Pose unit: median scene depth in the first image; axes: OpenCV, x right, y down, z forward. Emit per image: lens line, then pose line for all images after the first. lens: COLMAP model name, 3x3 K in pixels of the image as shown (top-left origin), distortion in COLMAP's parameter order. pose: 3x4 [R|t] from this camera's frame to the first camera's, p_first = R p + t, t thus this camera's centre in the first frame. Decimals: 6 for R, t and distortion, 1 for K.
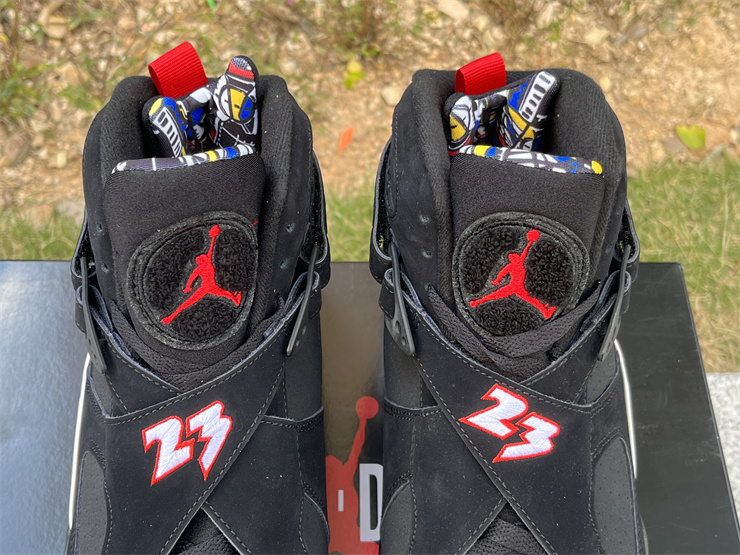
lens RADIAL K [[1031.5, 0, 372.6], [0, 1031.5, 281.8], [0, 0, 1]] dist [0.115308, -0.478134]
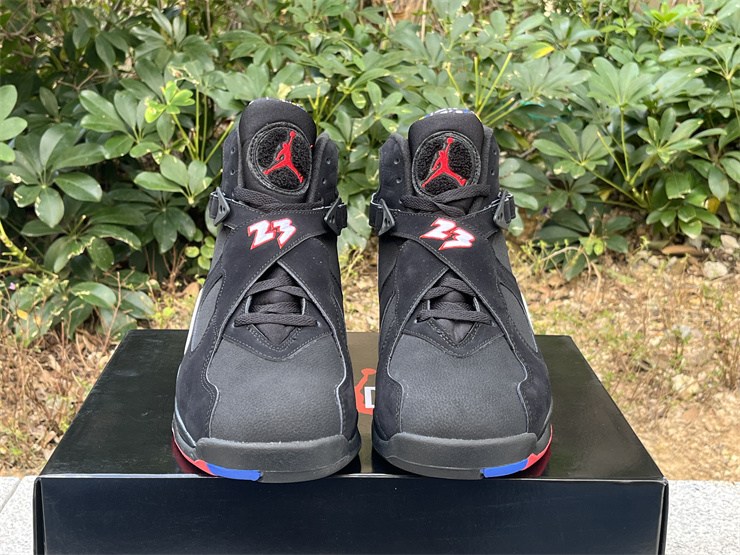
lens RADIAL K [[1031.5, 0, 372.6], [0, 1031.5, 281.8], [0, 0, 1]] dist [0.115308, -0.478134]
pose [[0.999859, -0.014850, 0.007811, -0.013881], [0.016382, 0.763265, -0.645877, 1.336361], [0.003629, 0.645914, 0.763401, -0.328335]]
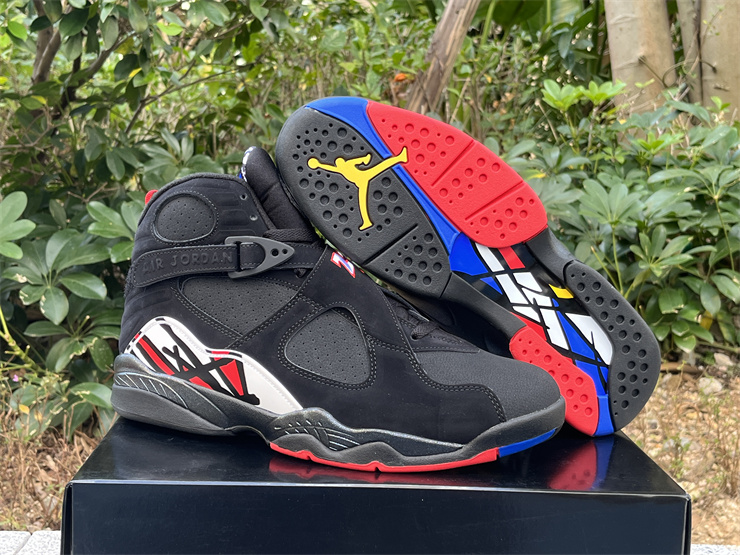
lens RADIAL K [[1031.5, 0, 372.6], [0, 1031.5, 281.8], [0, 0, 1]] dist [0.115308, -0.478134]
pose [[0.999711, -0.000731, 0.024022, -0.046598], [0.018631, 0.654964, -0.755430, 1.430809], [-0.015182, 0.755659, 0.654789, -0.270393]]
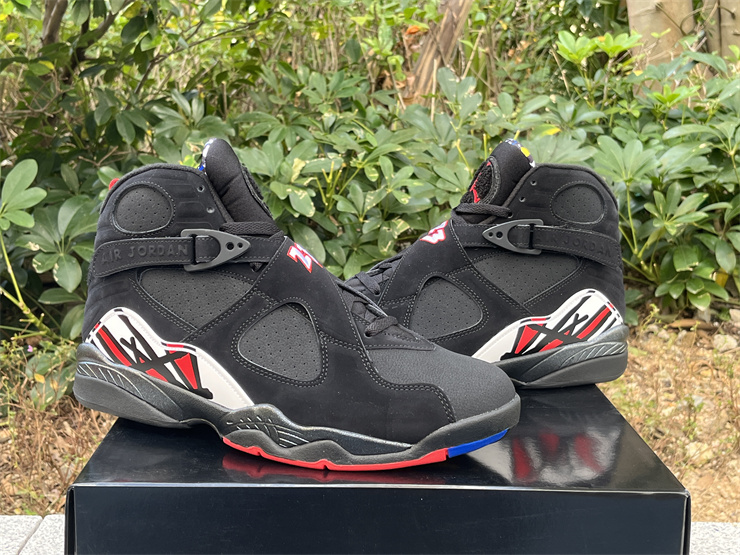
lens RADIAL K [[1031.5, 0, 372.6], [0, 1031.5, 281.8], [0, 0, 1]] dist [0.115308, -0.478134]
pose [[0.999902, -0.013366, 0.004210, -0.029714], [0.012323, 0.695671, -0.718255, 1.401267], [0.006672, 0.718236, 0.695768, -0.299098]]
